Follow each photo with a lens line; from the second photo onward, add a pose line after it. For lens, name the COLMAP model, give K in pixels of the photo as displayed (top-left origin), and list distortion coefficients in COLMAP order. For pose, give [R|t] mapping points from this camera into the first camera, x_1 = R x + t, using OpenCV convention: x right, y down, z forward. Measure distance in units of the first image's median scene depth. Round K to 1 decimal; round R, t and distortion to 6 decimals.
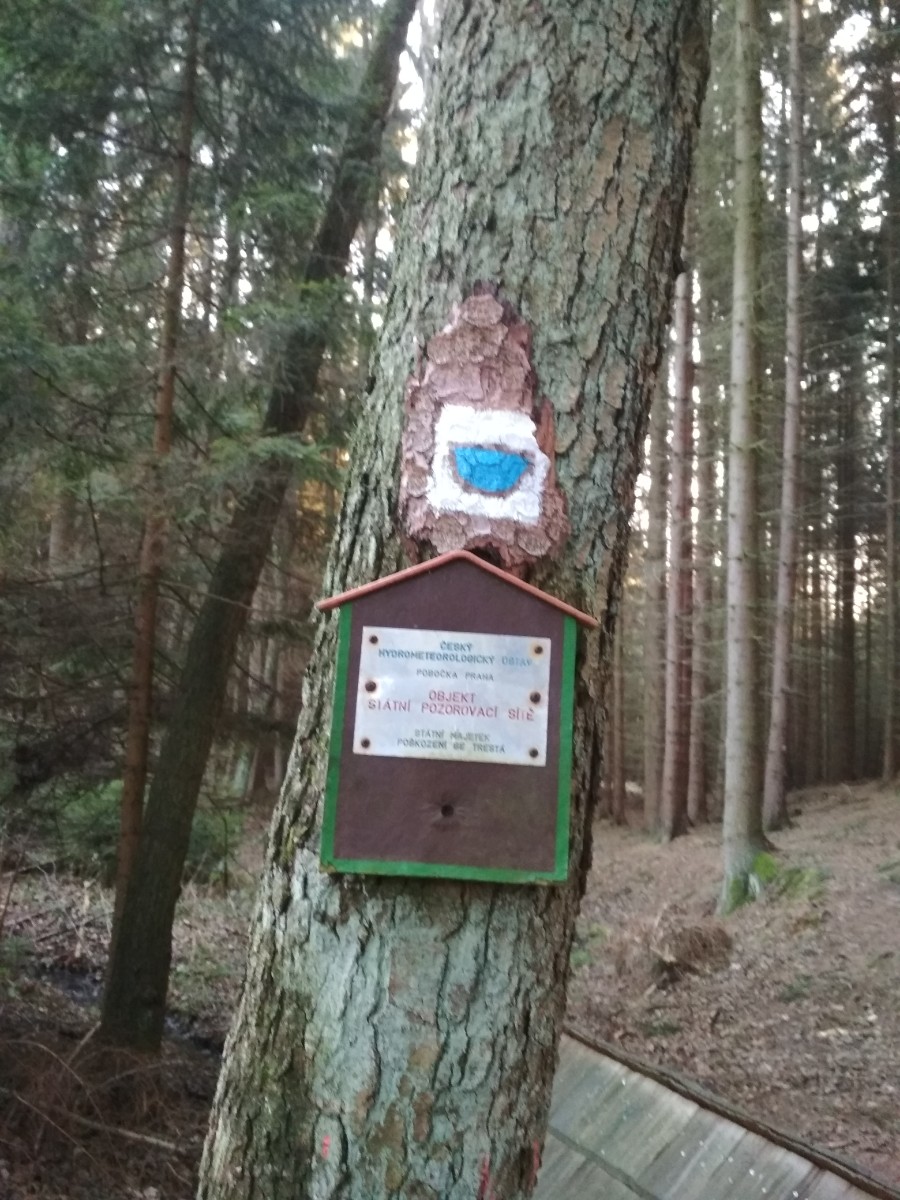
lens RADIAL K [[891.0, 0, 450.2], [0, 891.0, 602.3], [0, 0, 1]] dist [-0.003820, -0.002908]
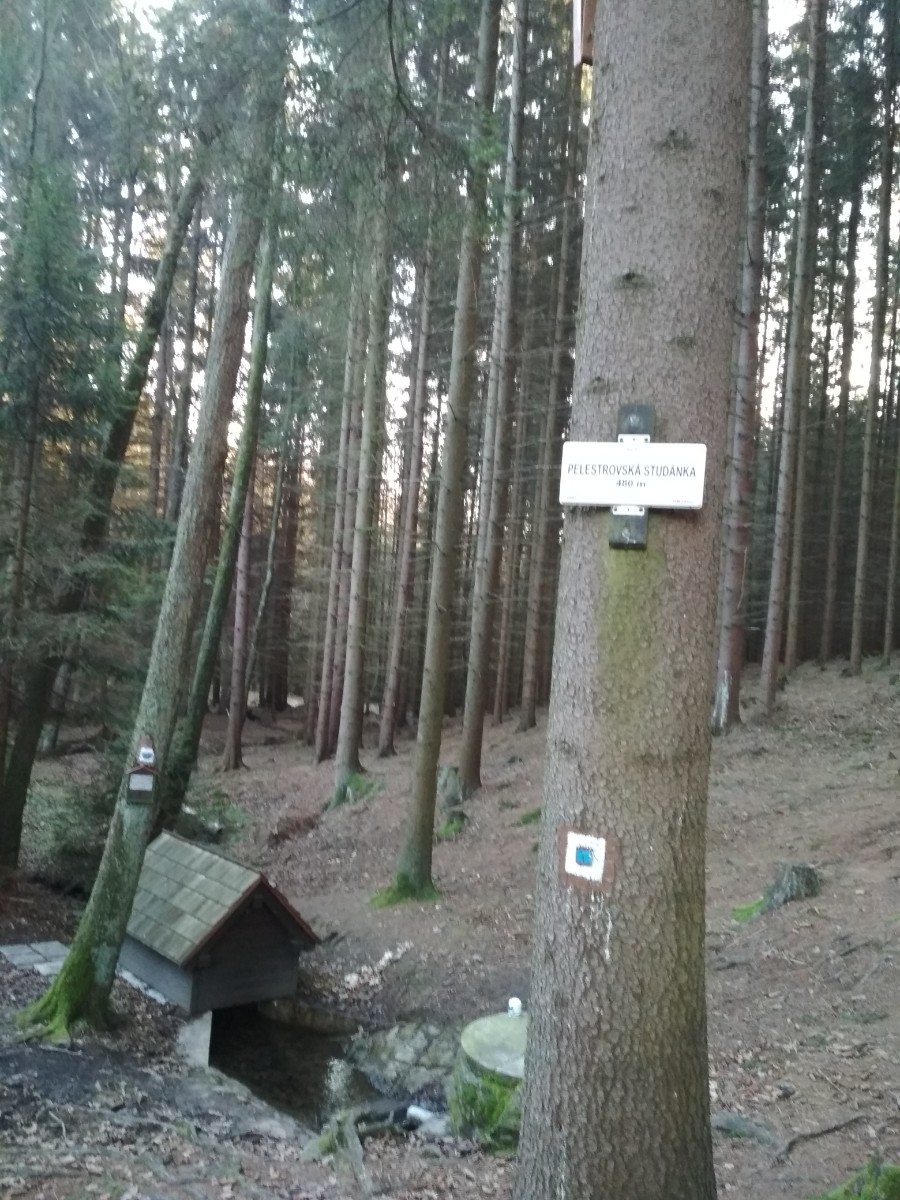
lens RADIAL K [[891.0, 0, 448.0], [0, 891.0, 598.1], [0, 0, 1]] dist [-0.003820, -0.002908]
pose [[0.958214, 0.041672, 0.283001, 0.037272], [-0.068939, 0.993813, 0.087081, -0.294641], [-0.277621, -0.102952, 0.955158, -0.887210]]
